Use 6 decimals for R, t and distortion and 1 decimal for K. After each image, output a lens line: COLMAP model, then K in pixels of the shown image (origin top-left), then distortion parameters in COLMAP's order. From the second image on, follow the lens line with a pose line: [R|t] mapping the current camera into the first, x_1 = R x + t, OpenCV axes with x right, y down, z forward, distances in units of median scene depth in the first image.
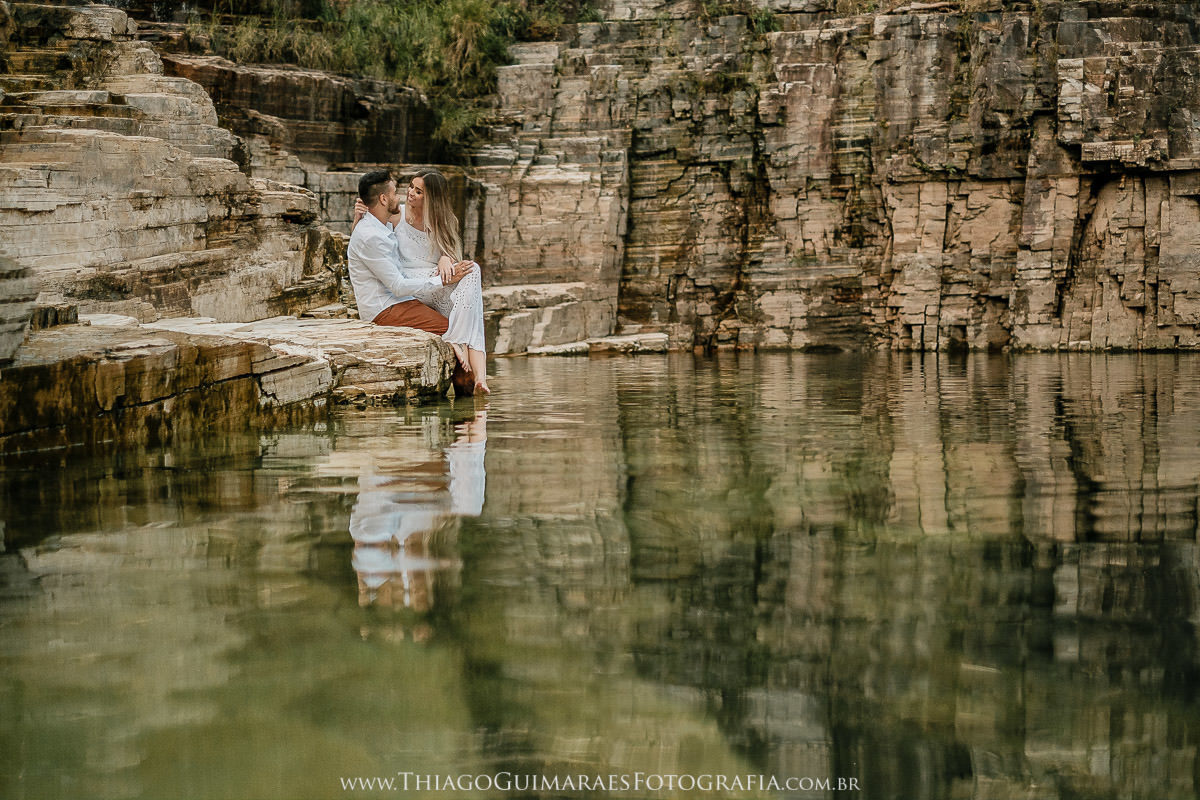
lens RADIAL K [[1854.2, 0, 599.1], [0, 1854.2, 402.1], [0, 0, 1]] dist [-0.010258, 0.000000]
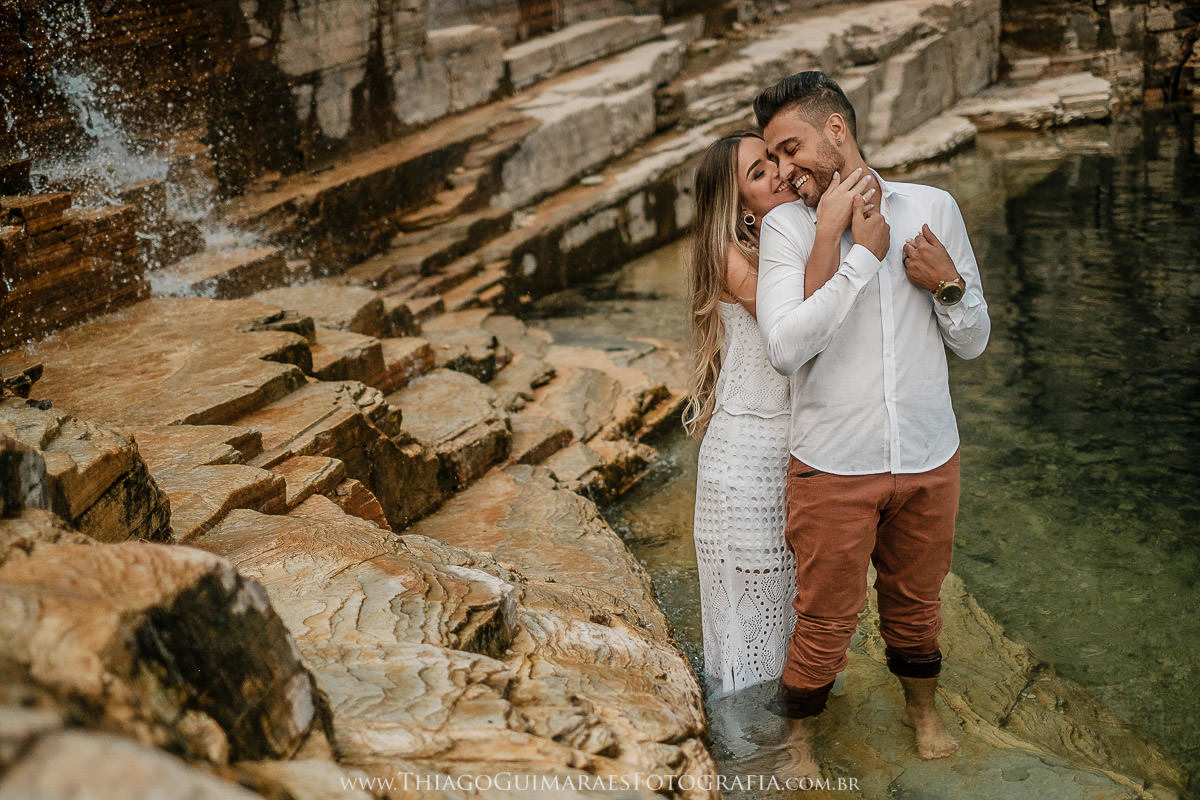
lens RADIAL K [[1854.2, 0, 600.0], [0, 1854.2, 399.9], [0, 0, 1]] dist [-0.010258, 0.000000]
pose [[0.992099, -0.043877, -0.117530, -0.049230], [0.066604, 0.978127, 0.197056, -0.061690], [0.106313, -0.203327, 0.973322, 0.454914]]
